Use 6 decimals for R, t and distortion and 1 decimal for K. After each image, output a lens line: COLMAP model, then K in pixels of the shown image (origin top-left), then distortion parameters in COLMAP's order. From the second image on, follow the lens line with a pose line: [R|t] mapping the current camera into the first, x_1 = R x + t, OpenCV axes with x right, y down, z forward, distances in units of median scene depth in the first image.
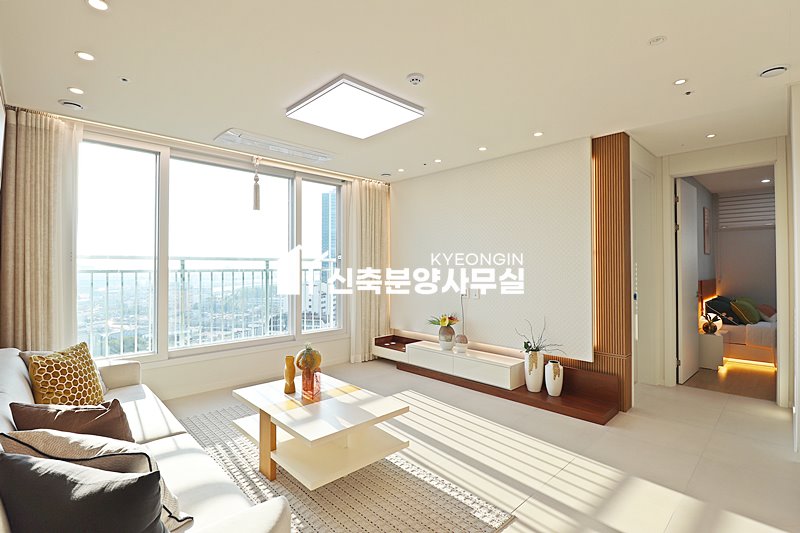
lens RADIAL K [[381.3, 0, 403.9], [0, 381.3, 265.2], [0, 0, 1]] dist [-0.001912, -0.012361]
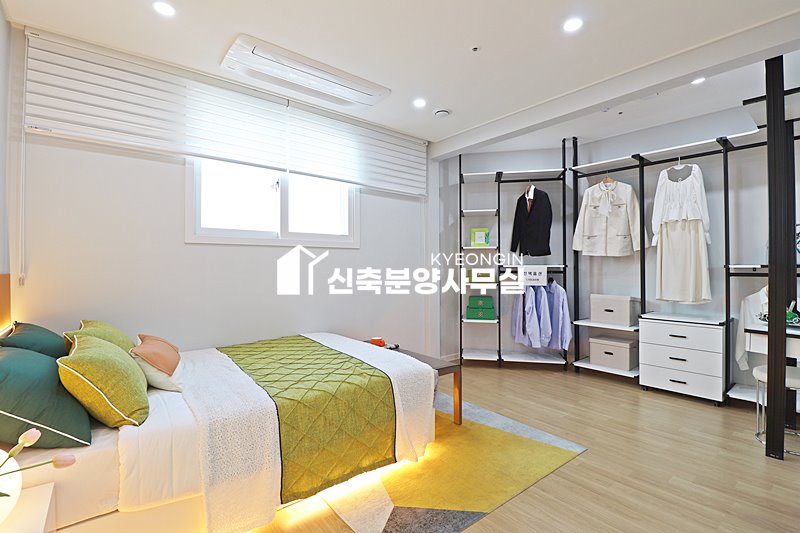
lens RADIAL K [[370.8, 0, 403.9], [0, 370.8, 262.0], [0, 0, 1]] dist [-0.003537, -0.012882]
pose [[0.081594, 0.010315, 0.996612, 0.757917], [-0.004391, 0.999940, -0.009990, 0.038501], [-0.996656, -0.003561, 0.081634, 0.890599]]
